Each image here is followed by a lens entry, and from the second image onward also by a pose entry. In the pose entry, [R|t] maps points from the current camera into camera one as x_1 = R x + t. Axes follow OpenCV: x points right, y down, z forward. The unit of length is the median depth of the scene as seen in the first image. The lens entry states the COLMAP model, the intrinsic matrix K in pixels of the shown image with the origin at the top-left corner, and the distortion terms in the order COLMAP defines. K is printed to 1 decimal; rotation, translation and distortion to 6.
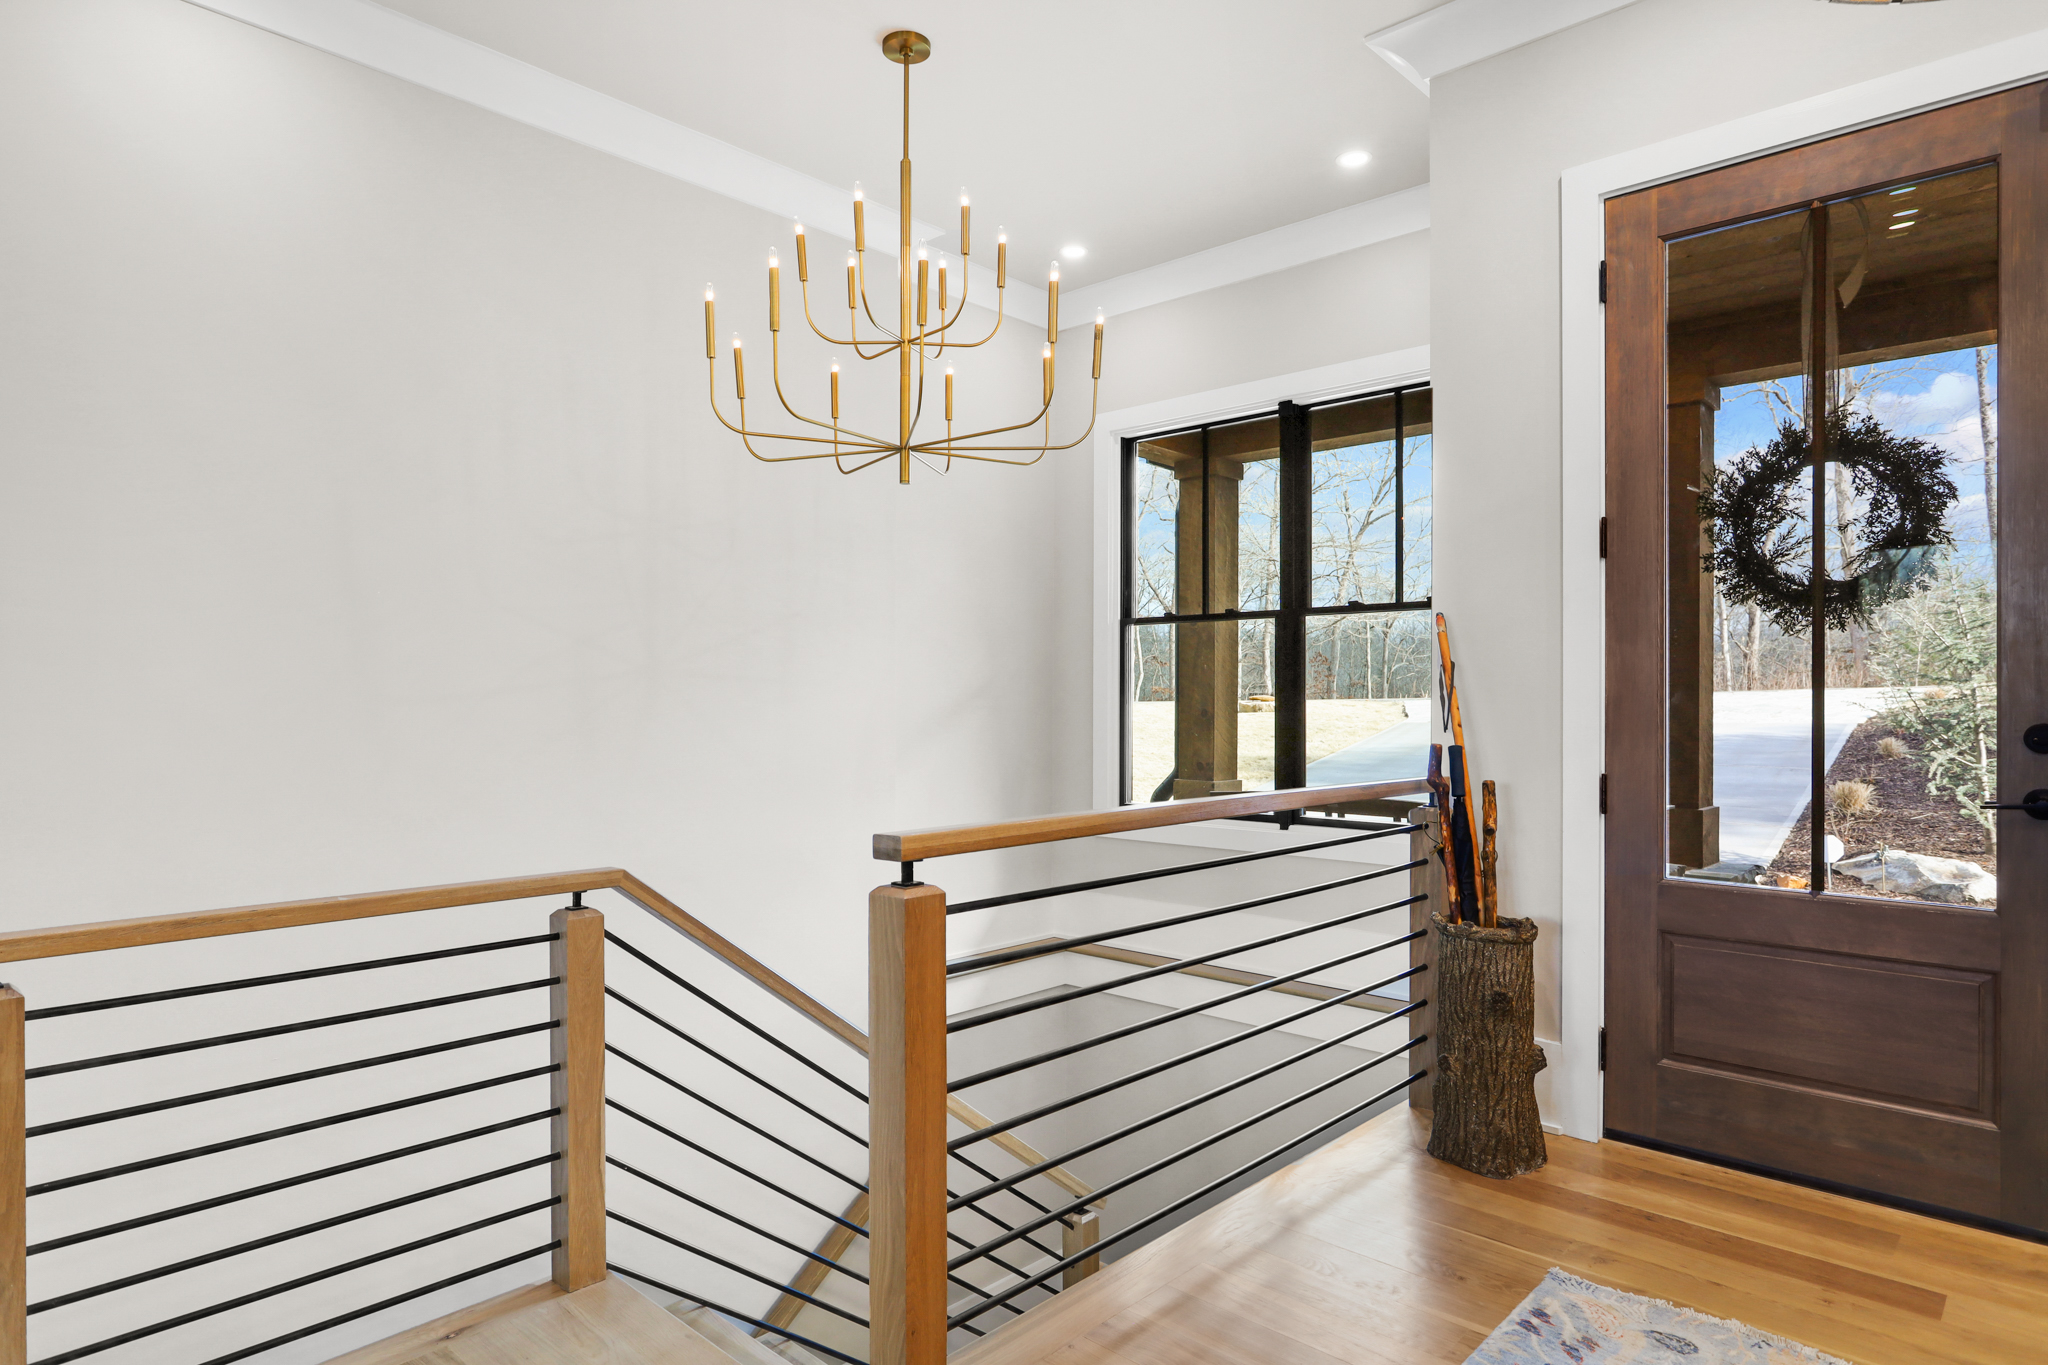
lens RADIAL K [[1178.2, 0, 1026.5], [0, 1178.2, 686.1], [0, 0, 1]] dist [0.001355, 0.000080]
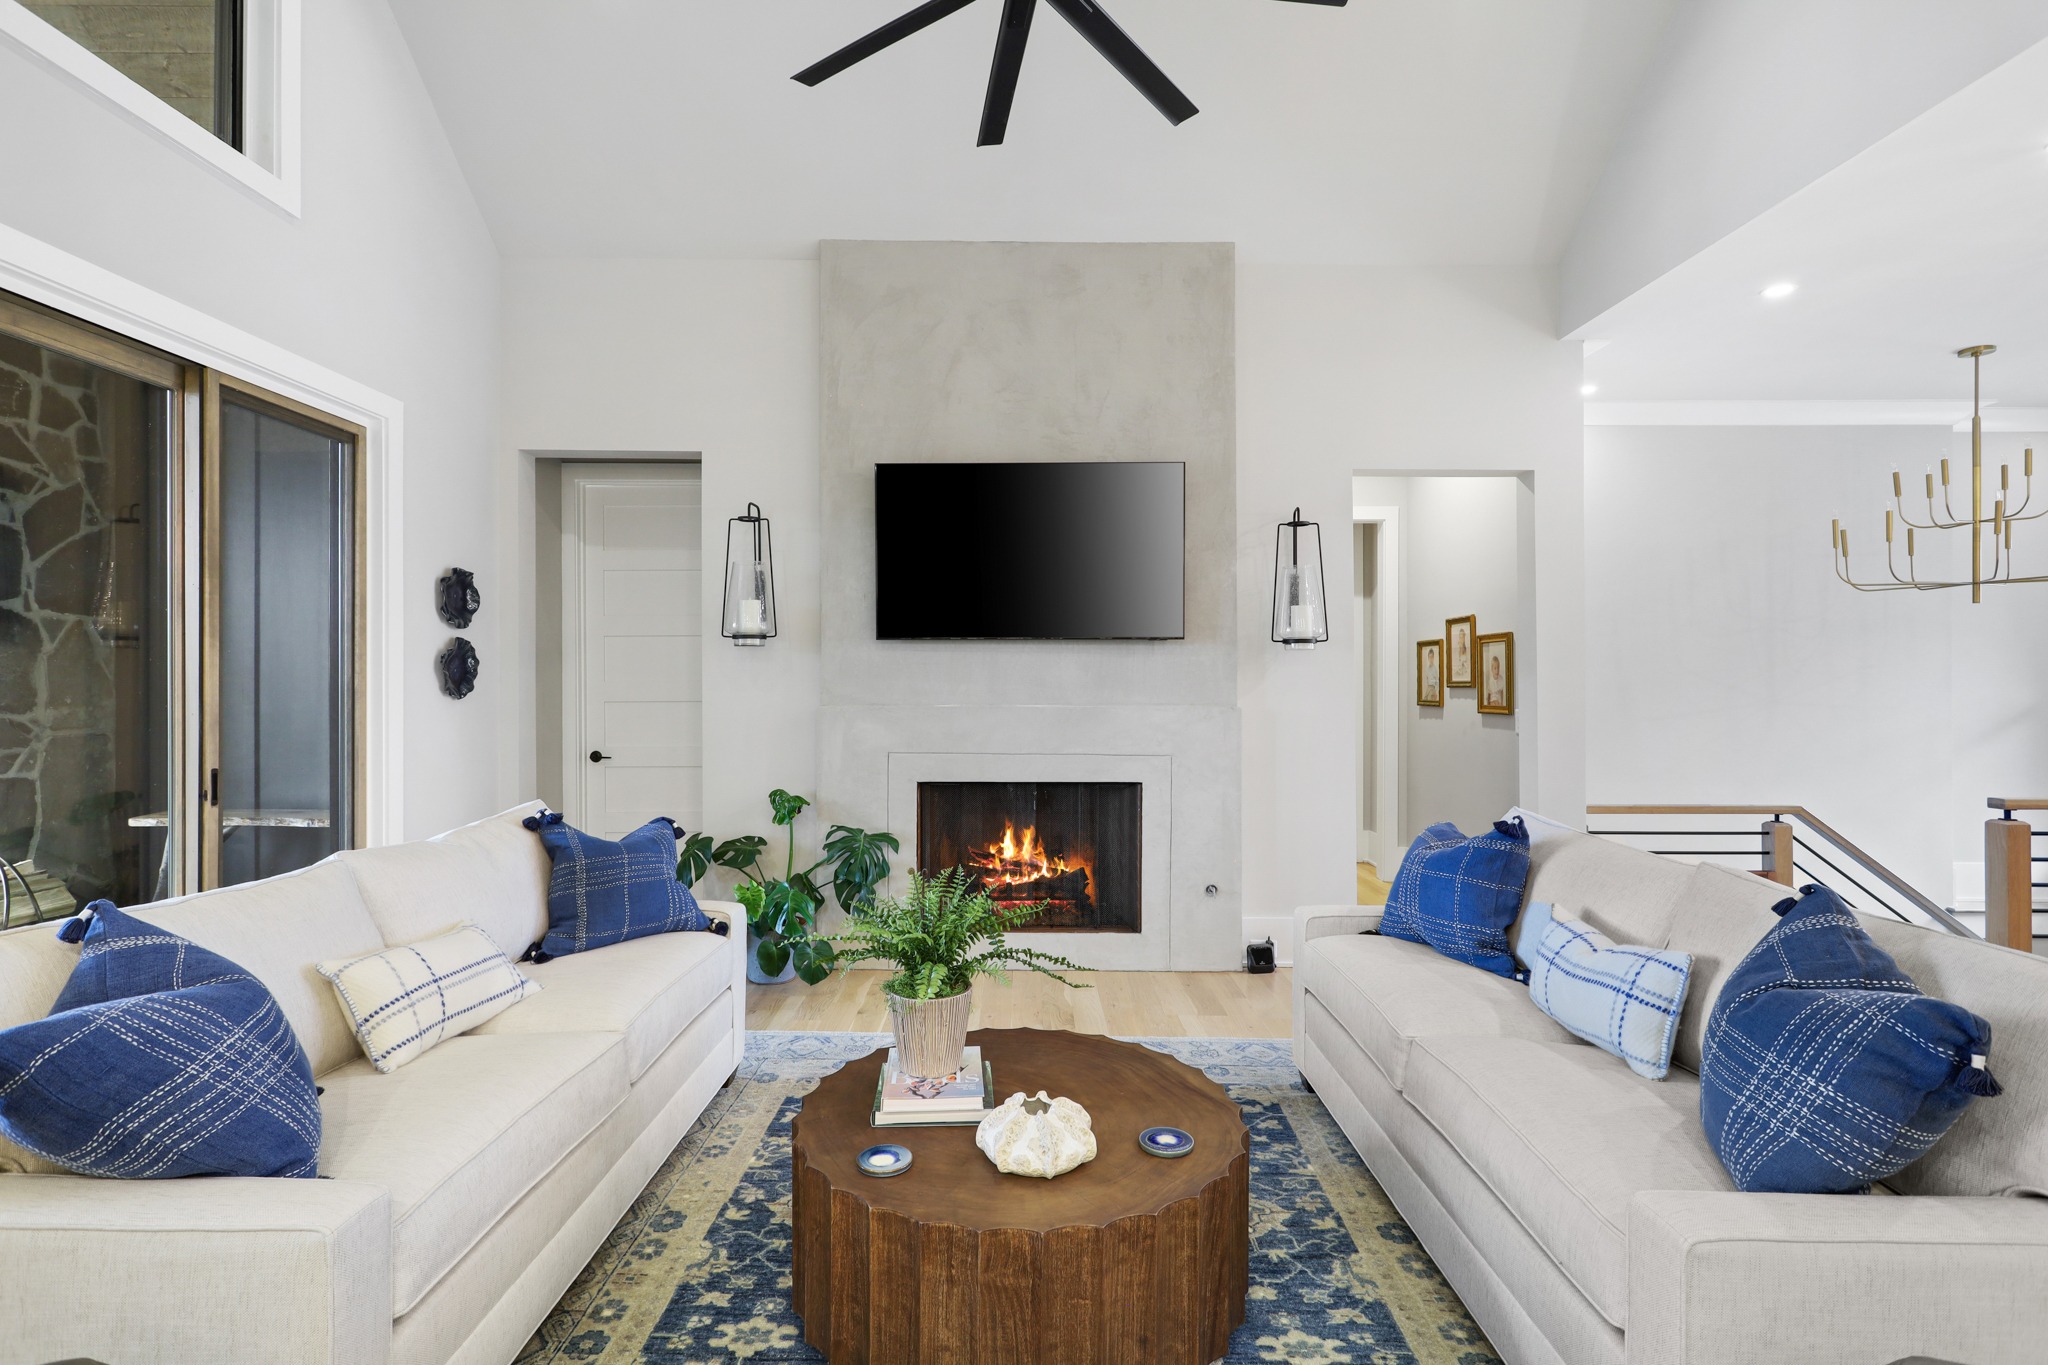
lens RADIAL K [[975.2, 0, 1016.5], [0, 975.2, 664.1], [0, 0, 1]] dist [0.004148, 0.000797]
pose [[0.675799, -0.006041, -0.737061, 0.005252], [0.002755, 0.999980, -0.005670, -0.099130], [0.737081, 0.001801, 0.675802, -1.283304]]
